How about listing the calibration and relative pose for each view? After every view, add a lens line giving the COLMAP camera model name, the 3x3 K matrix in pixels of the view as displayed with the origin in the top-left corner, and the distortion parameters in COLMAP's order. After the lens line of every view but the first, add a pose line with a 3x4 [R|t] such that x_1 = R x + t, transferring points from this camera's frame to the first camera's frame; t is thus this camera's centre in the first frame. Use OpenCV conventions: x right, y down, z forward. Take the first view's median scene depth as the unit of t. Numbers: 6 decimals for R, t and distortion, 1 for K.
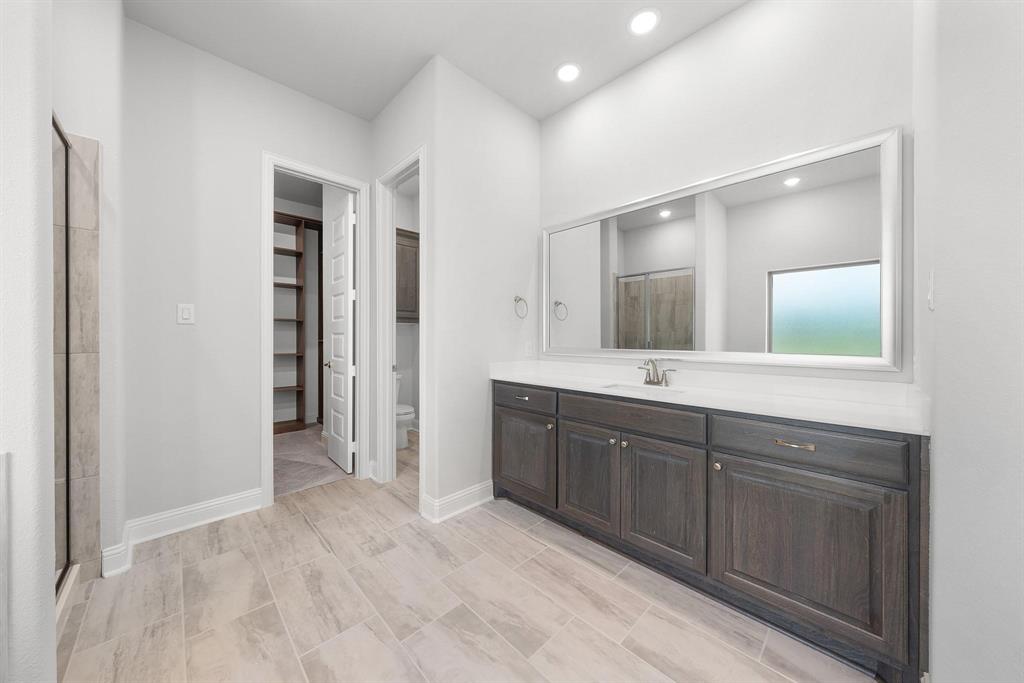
lens RADIAL K [[351.3, 0, 512.8], [0, 351.3, 337.0], [0, 0, 1]] dist [0.001886, 0.000247]
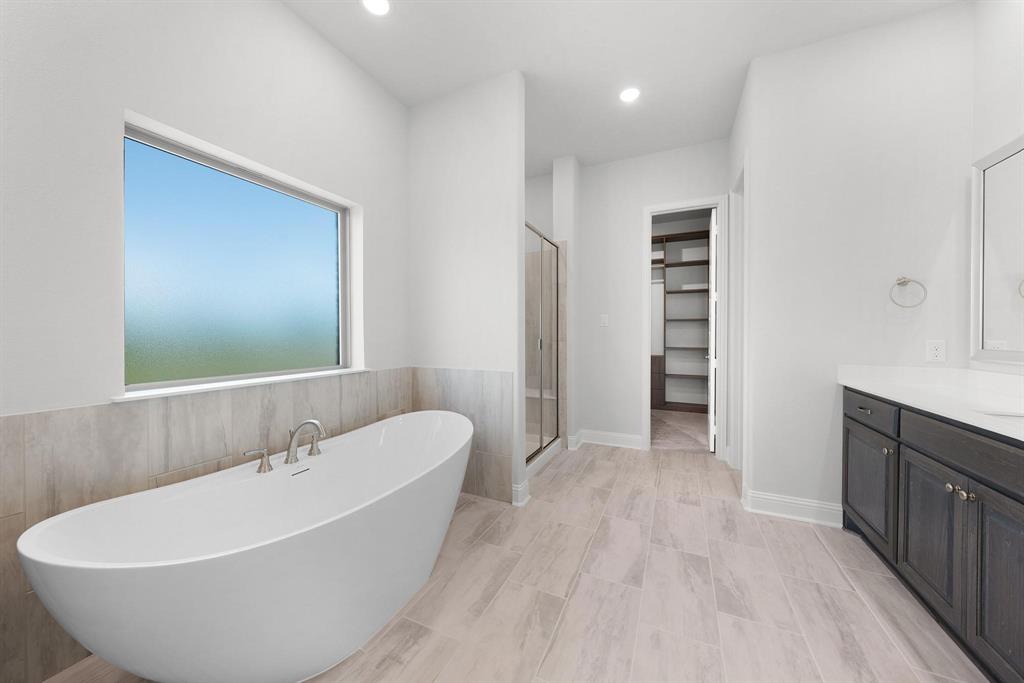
lens RADIAL K [[351.3, 0, 513.5], [0, 351.3, 339.3], [0, 0, 1]] dist [0.001886, 0.000247]
pose [[0.347140, 0.011027, -0.937748, 0.582126], [0.000712, 0.999927, 0.012022, 0.003170], [0.937813, -0.004842, 0.347107, -0.020578]]
